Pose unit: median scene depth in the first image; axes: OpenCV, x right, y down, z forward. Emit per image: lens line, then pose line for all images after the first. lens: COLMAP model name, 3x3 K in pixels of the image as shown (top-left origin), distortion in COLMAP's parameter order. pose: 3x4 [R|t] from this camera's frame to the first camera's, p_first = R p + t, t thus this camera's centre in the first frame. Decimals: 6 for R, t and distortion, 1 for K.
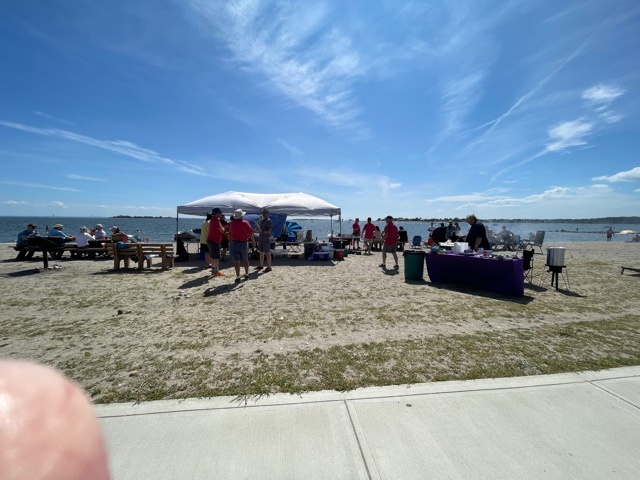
lens RADIAL K [[259.9, 0, 320.2], [0, 259.9, 236.5], [0, 0, 1]] dist [-0.001704, 0.001041]
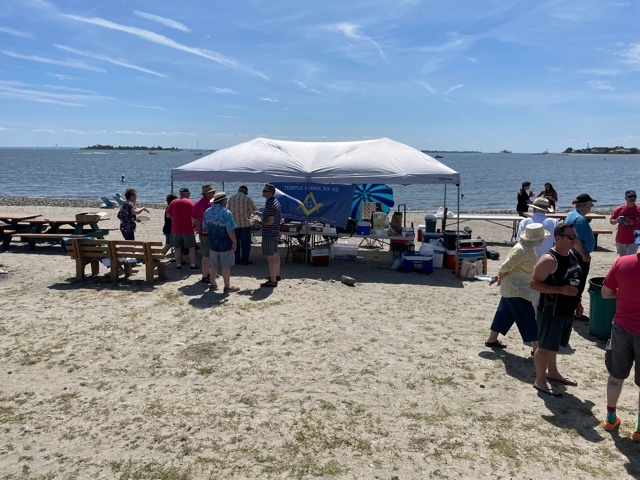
lens RADIAL K [[486.7, 0, 319.2], [0, 486.7, 233.7], [0, 0, 1]] dist [0.086859, -0.117042]
pose [[0.971944, 0.037333, -0.232229, 0.098410], [-0.013740, 0.994649, 0.102396, -0.213522], [0.234809, -0.096333, 0.967256, -0.018581]]
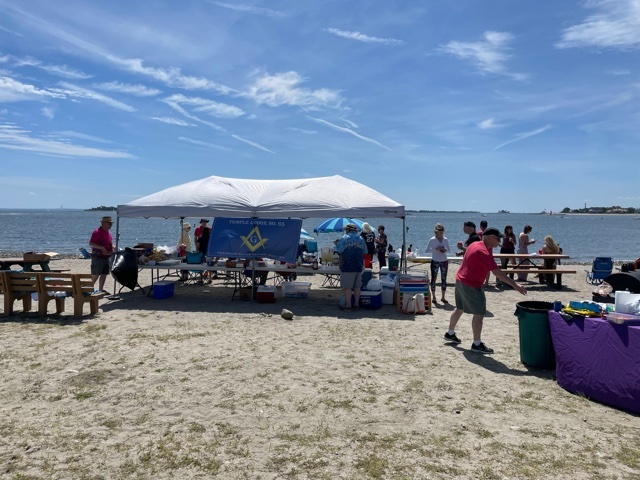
lens RADIAL K [[486.7, 0, 316.3], [0, 486.7, 222.4], [0, 0, 1]] dist [0.086859, -0.117042]
pose [[0.970556, -0.000093, -0.240876, 0.358000], [-0.010409, 0.999050, -0.042328, -0.086256], [0.240651, 0.043589, 0.969632, 0.094244]]
